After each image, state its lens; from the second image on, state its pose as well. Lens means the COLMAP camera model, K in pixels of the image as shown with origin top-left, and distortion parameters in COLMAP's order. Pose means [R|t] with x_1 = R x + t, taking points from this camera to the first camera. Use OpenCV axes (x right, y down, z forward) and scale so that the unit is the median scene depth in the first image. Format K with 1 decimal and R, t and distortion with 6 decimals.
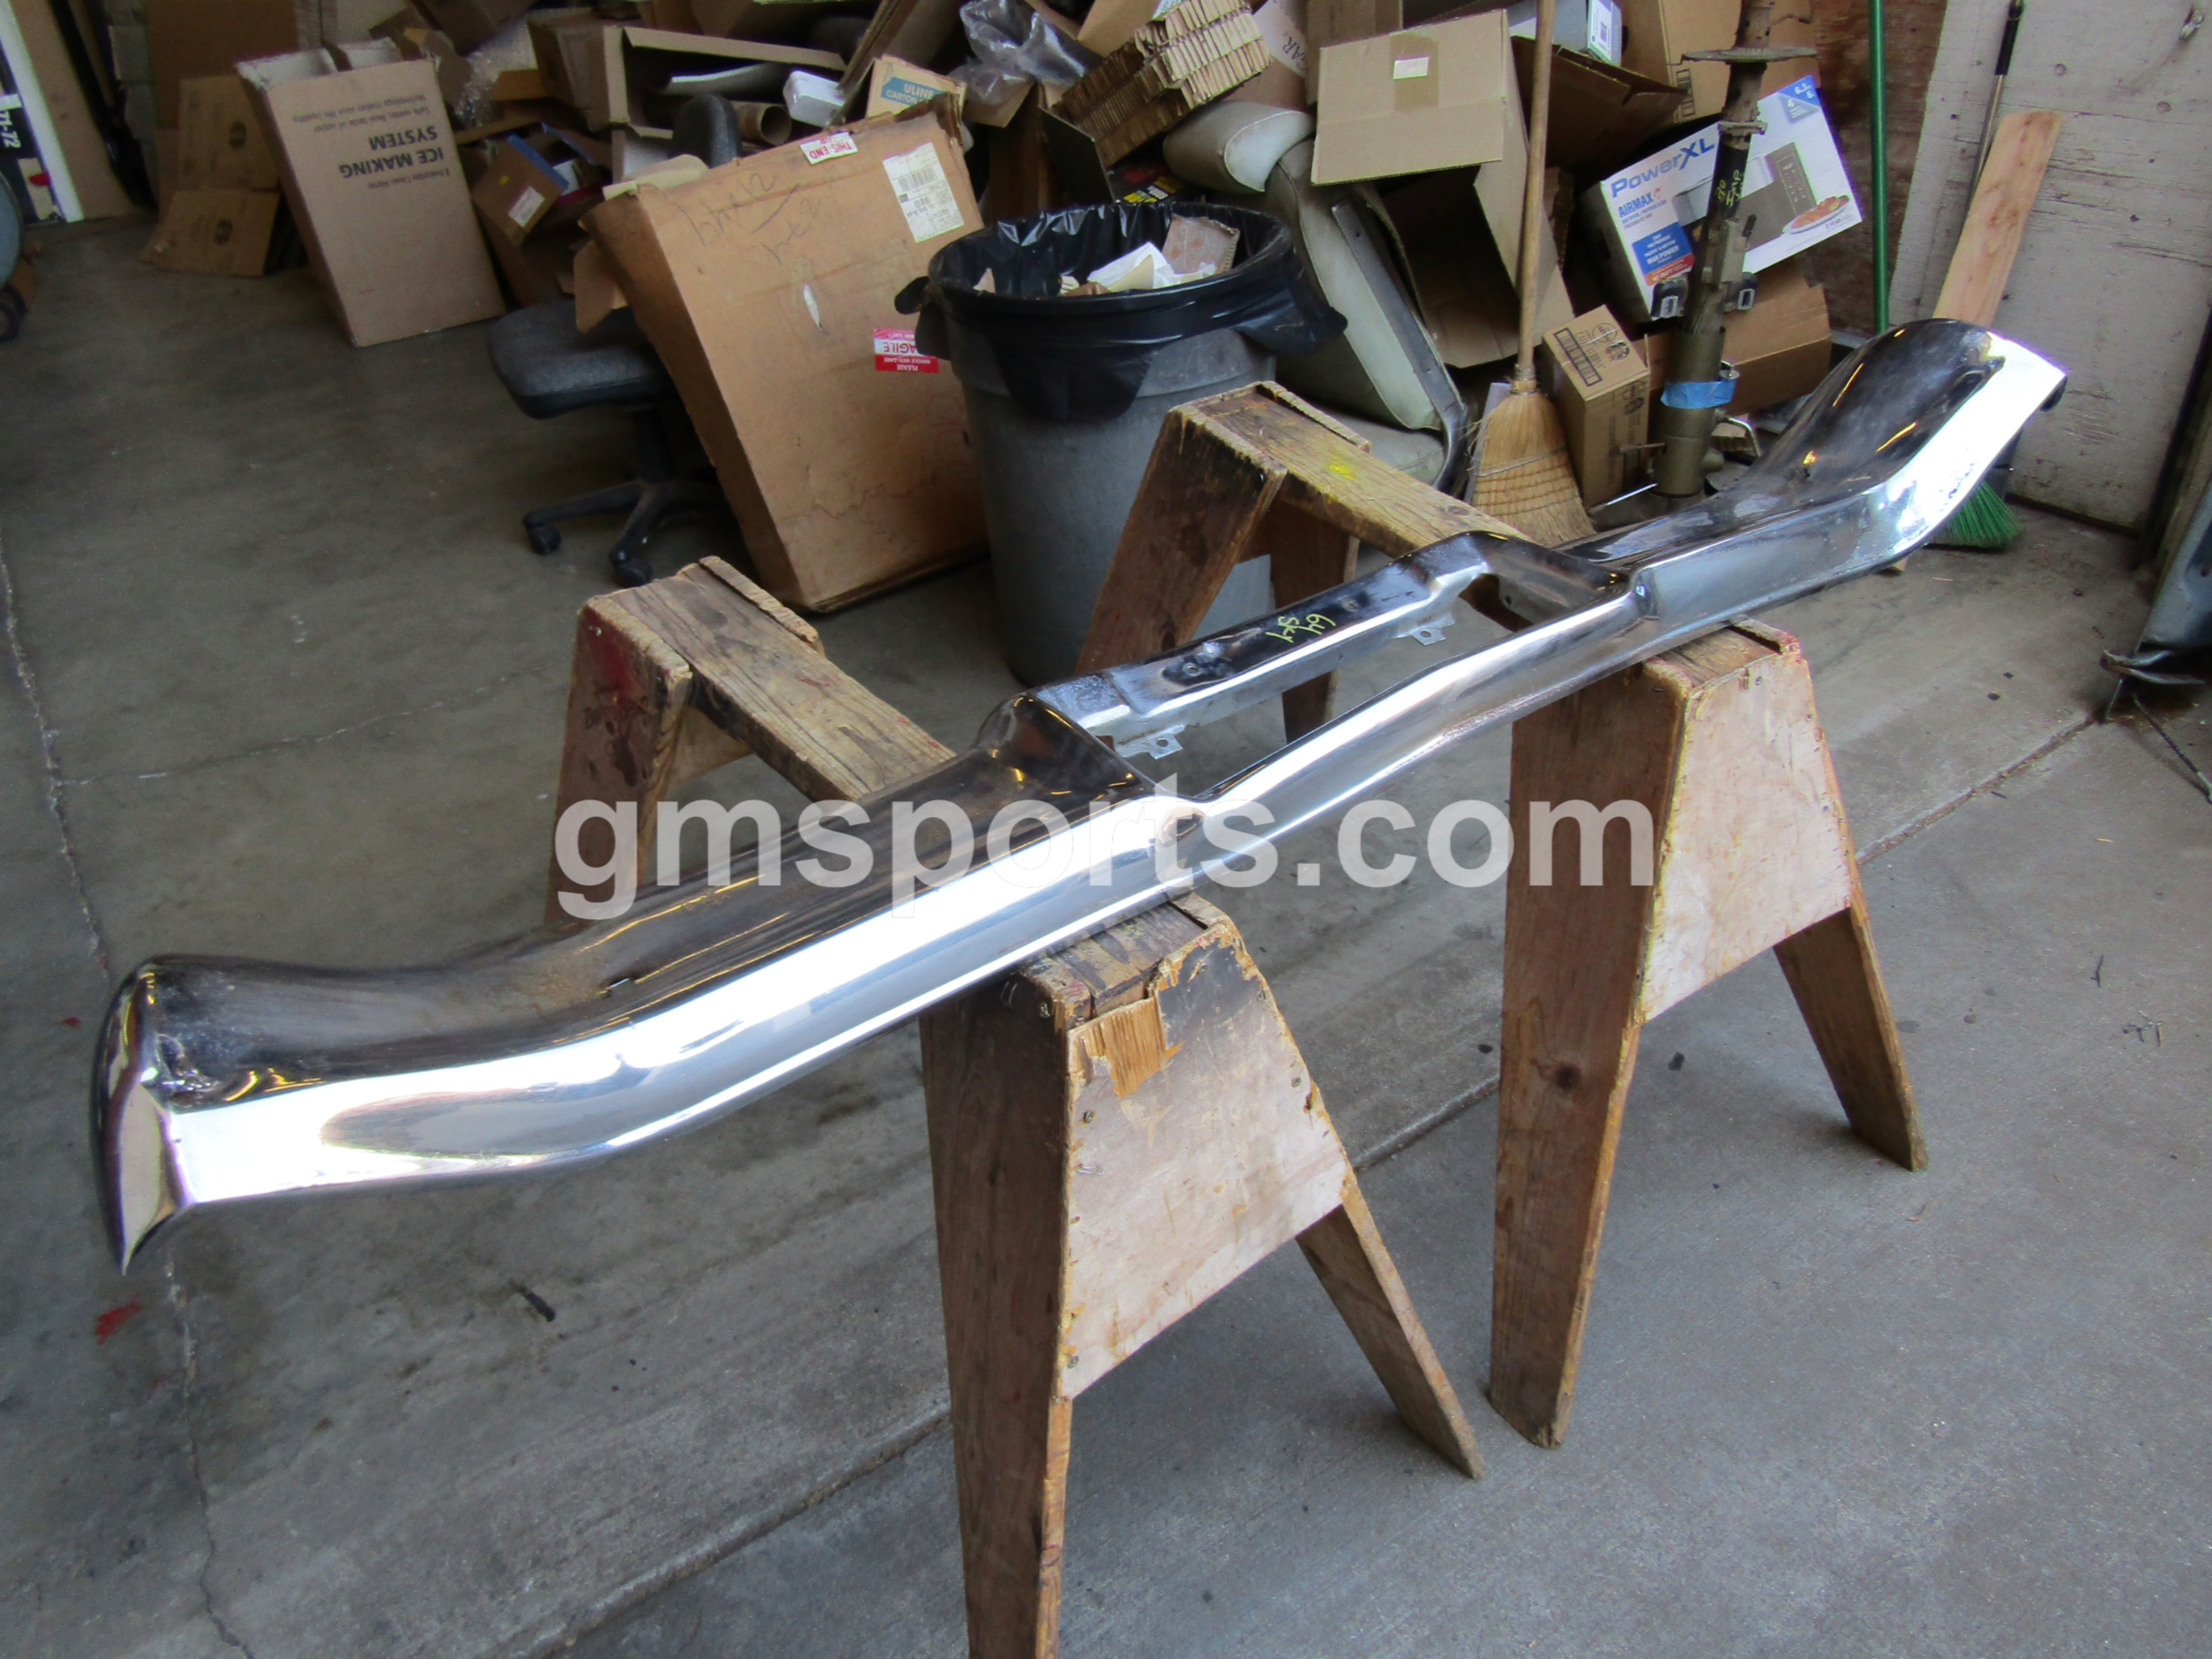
lens RADIAL K [[1567.8, 0, 1111.8], [0, 1567.8, 836.0], [0, 0, 1]] dist [-0.010695, 0.007377]
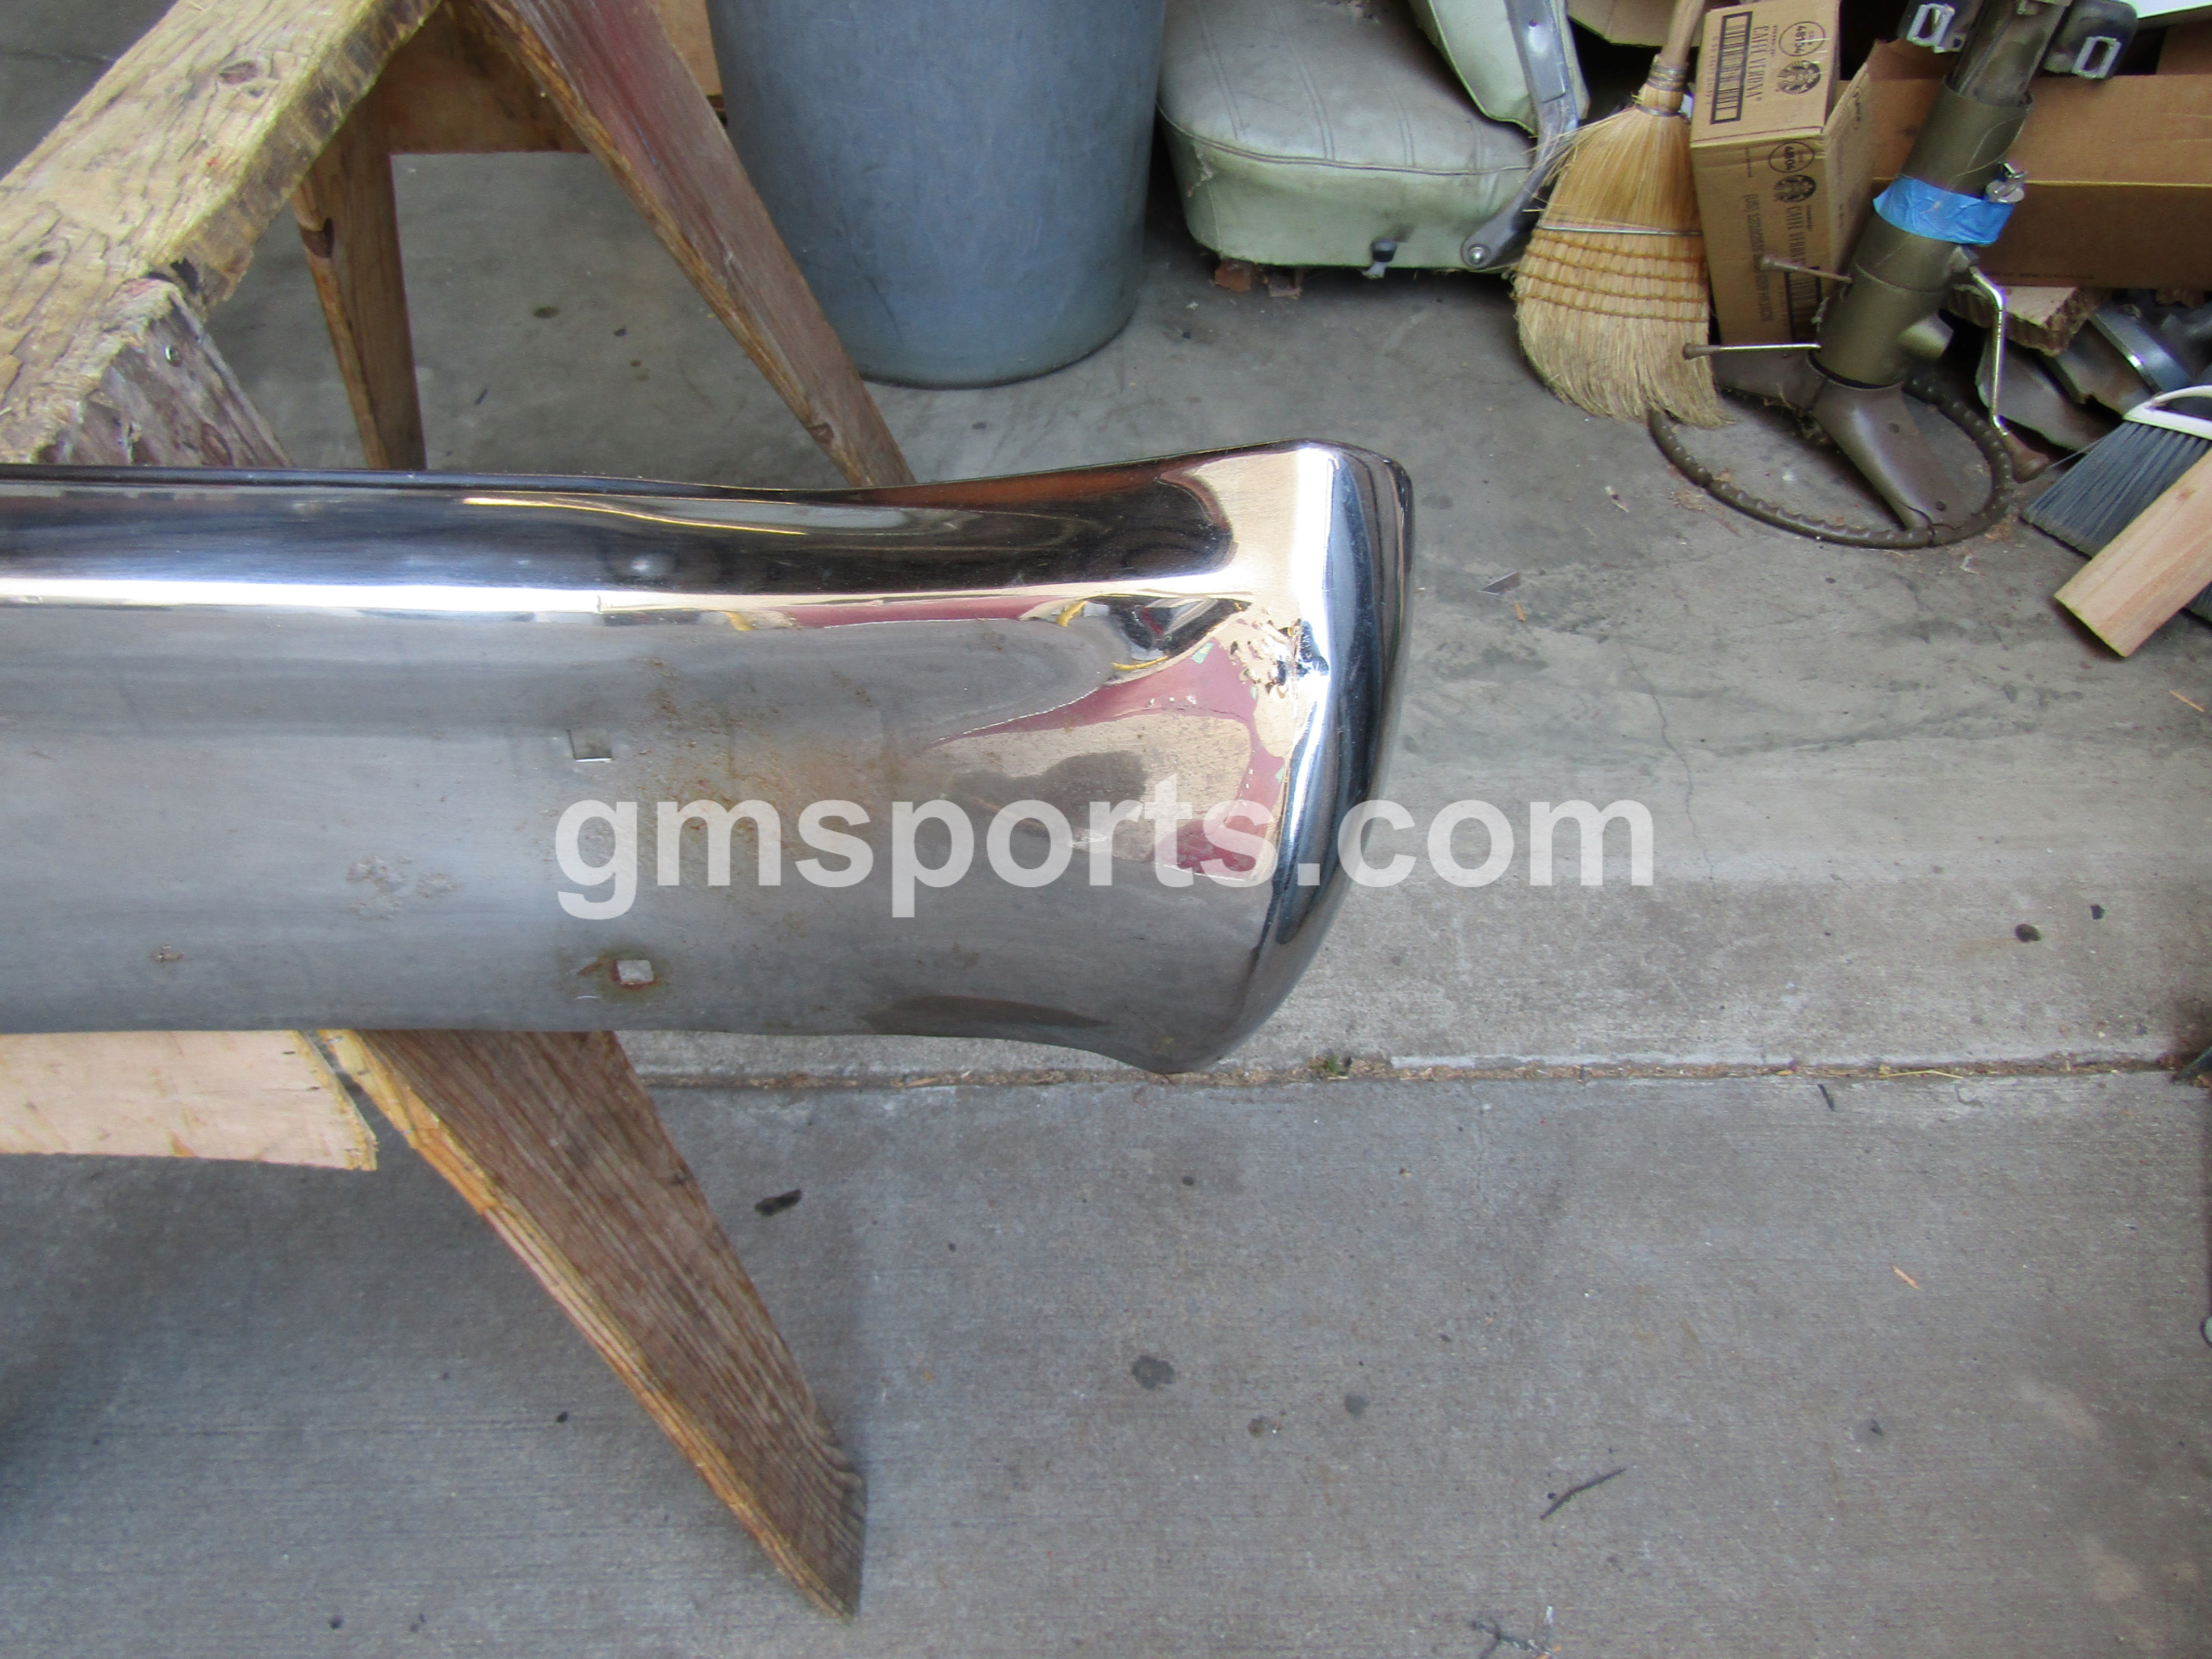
lens RADIAL K [[1567.8, 0, 1100.7], [0, 1567.8, 824.5], [0, 0, 1]] dist [-0.010695, 0.007377]
pose [[0.840998, 0.452760, -0.296192, 0.482370], [-0.377908, 0.883349, 0.277272, -0.163312], [0.387179, -0.121252, 0.913997, 0.437670]]
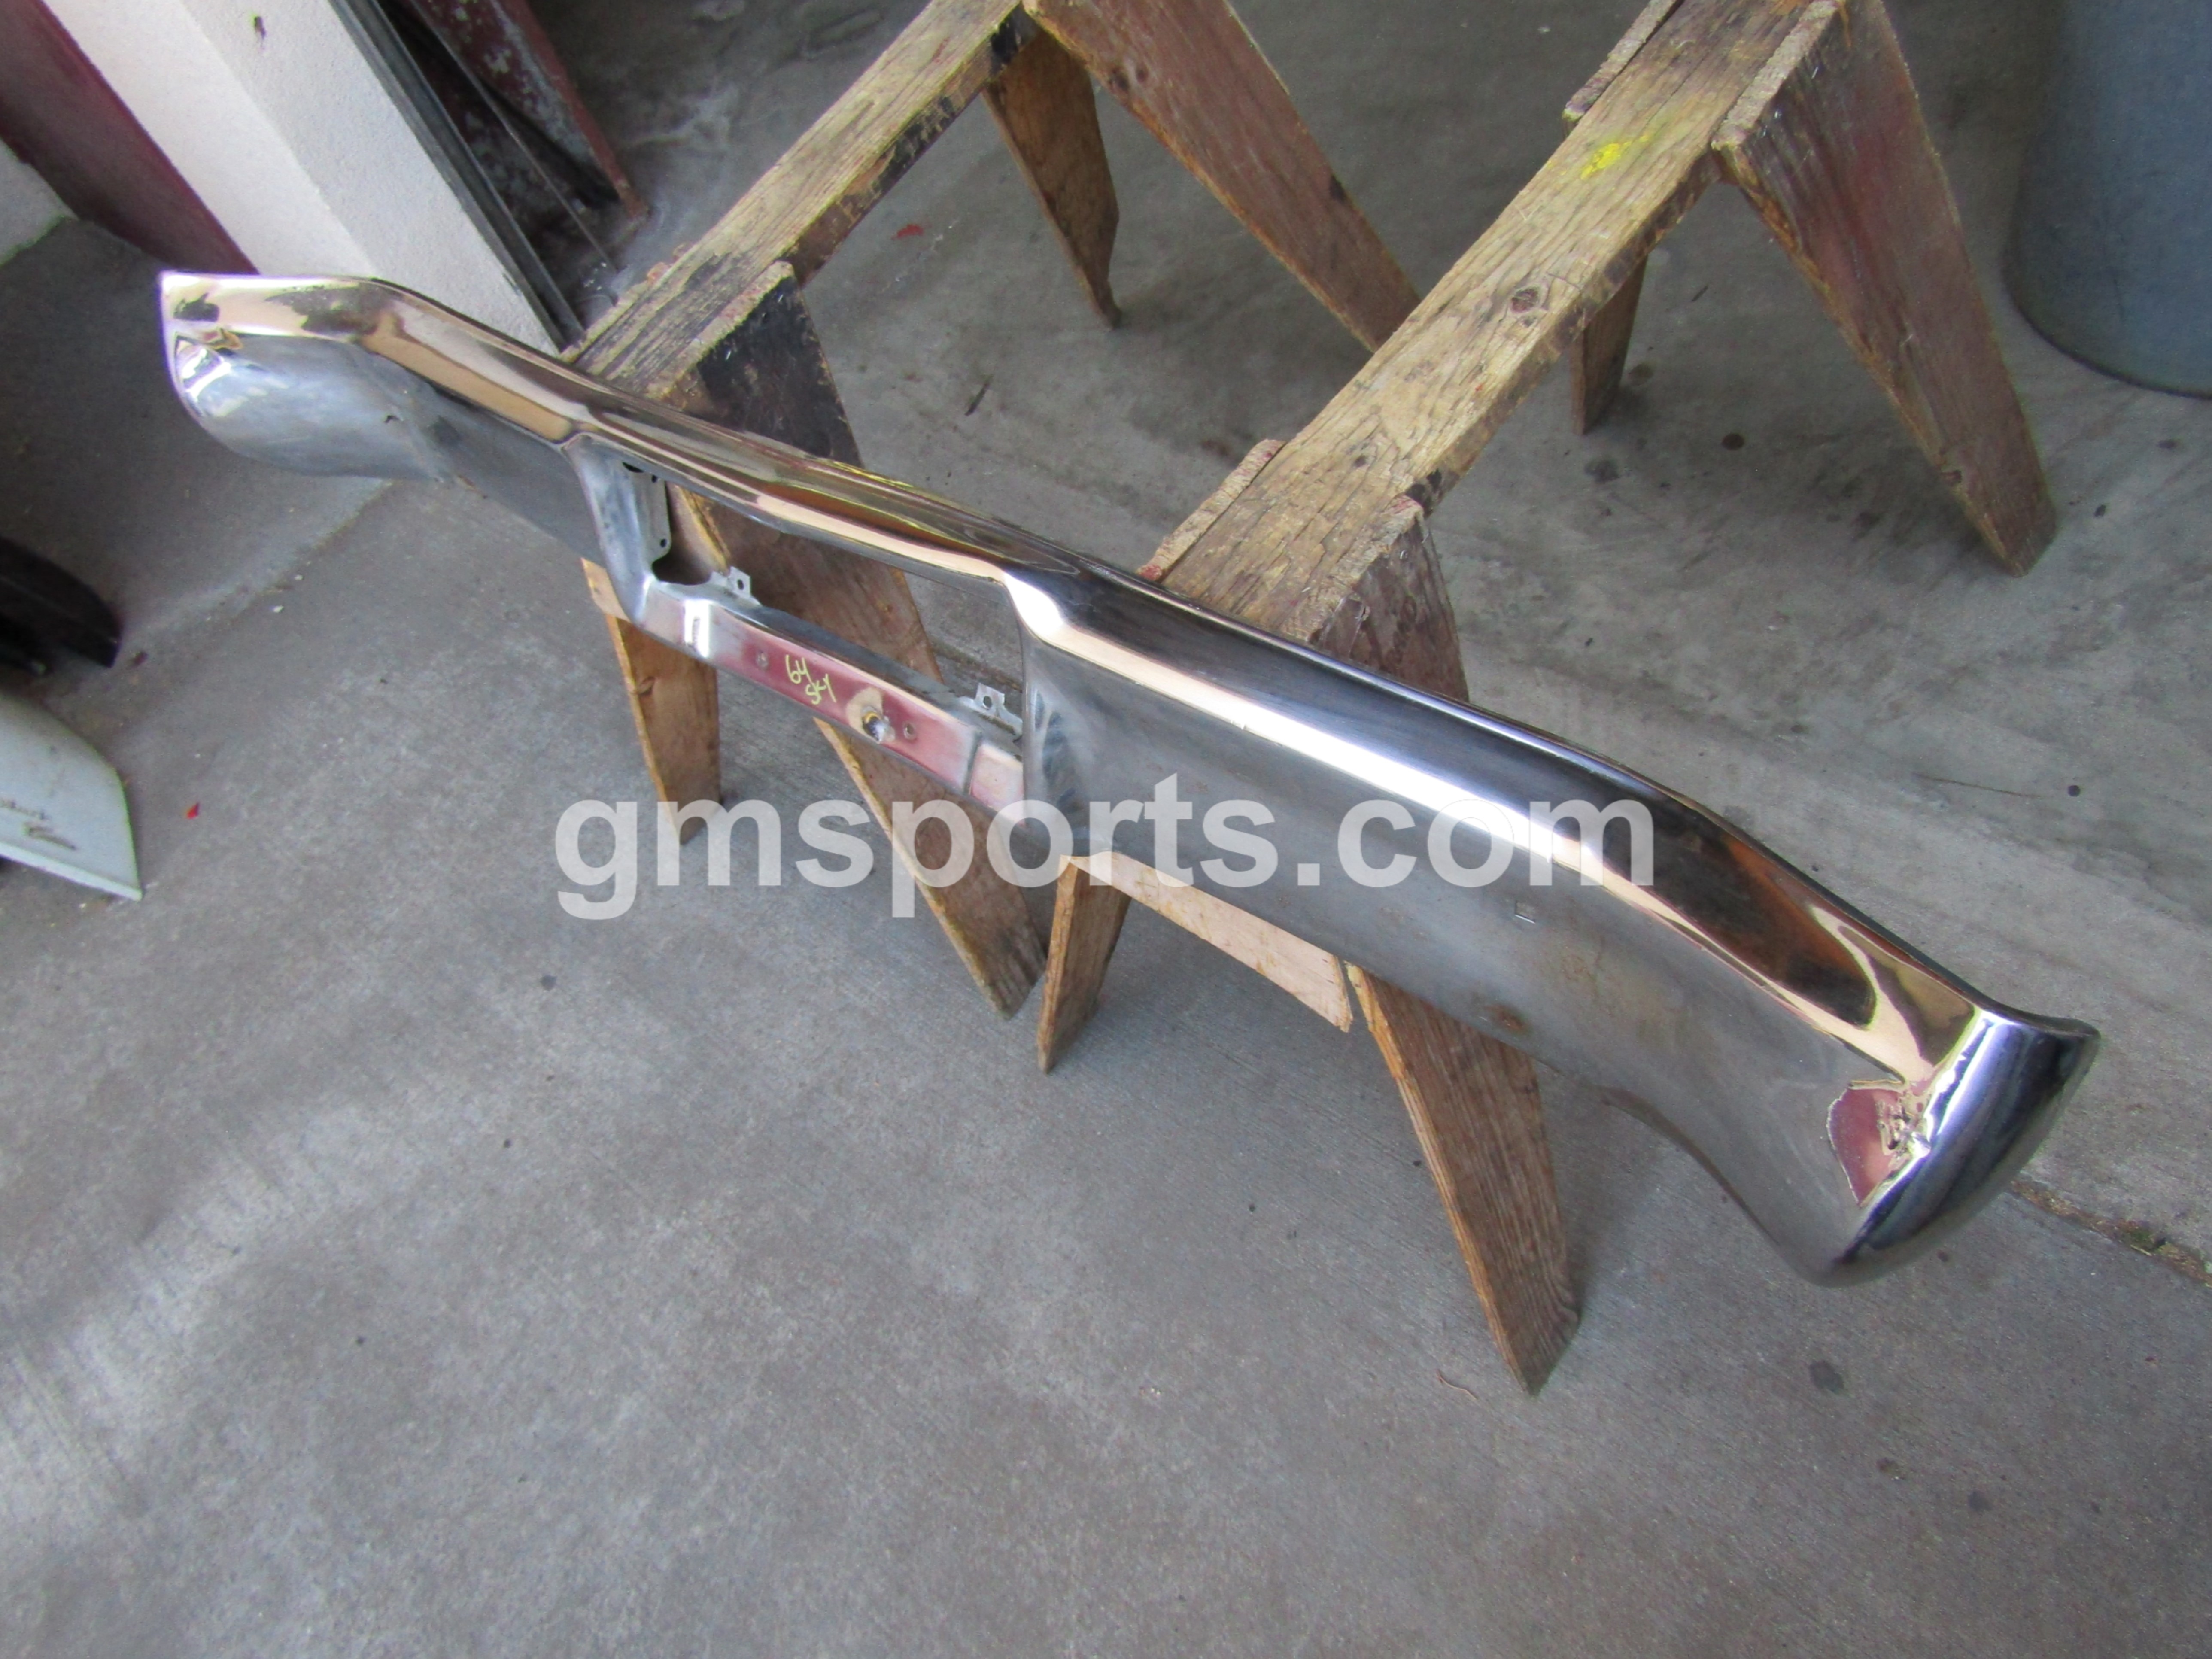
lens RADIAL K [[1567.8, 0, 1110.8], [0, 1567.8, 822.2], [0, 0, 1]] dist [-0.010695, 0.007377]
pose [[0.303985, 0.784433, -0.540609, 0.503151], [-0.347699, 0.619672, 0.703642, -0.339614], [0.886961, -0.025927, 0.461117, 0.351490]]
